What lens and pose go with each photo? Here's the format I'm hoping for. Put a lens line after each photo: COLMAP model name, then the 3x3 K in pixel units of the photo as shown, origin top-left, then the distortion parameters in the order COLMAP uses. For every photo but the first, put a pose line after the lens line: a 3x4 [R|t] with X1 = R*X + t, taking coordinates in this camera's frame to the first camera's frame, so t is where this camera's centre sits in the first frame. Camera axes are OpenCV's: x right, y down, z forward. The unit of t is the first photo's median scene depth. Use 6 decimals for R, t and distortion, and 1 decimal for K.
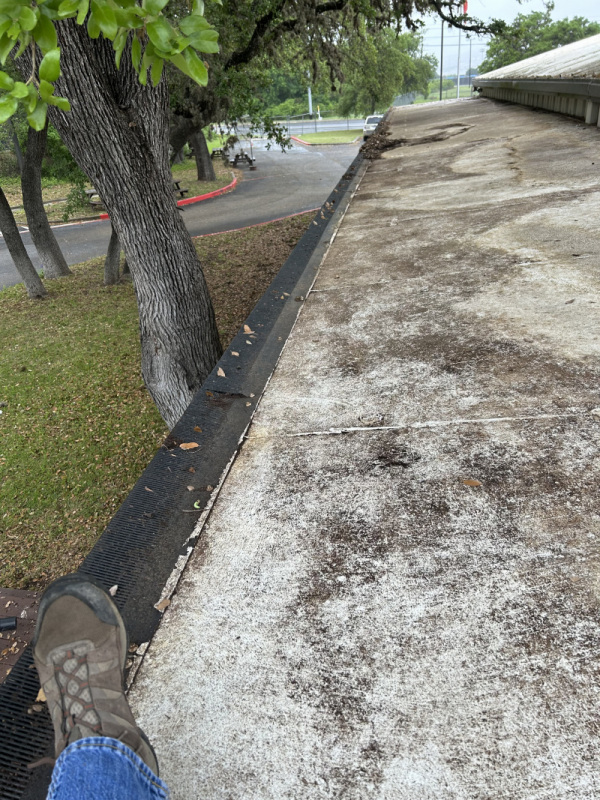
lens RADIAL K [[595.1, 0, 300.0], [0, 595.1, 400.0], [0, 0, 1]] dist [0.062471, -0.063765]
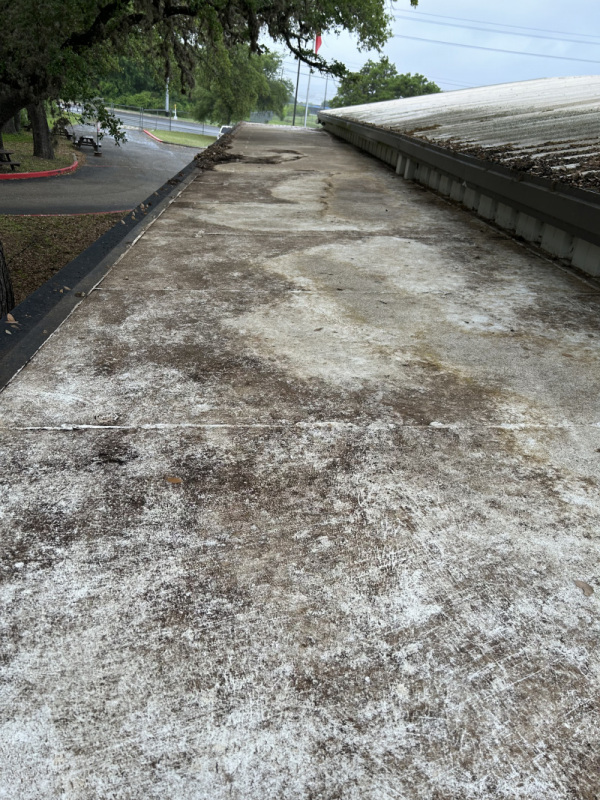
lens RADIAL K [[595.1, 0, 300.0], [0, 595.1, 400.0], [0, 0, 1]] dist [0.062471, -0.063765]
pose [[0.963015, 0.082099, 0.256637, 0.137115], [-0.079146, 0.996624, -0.021834, -0.002464], [-0.257563, 0.000715, 0.966261, -0.079256]]
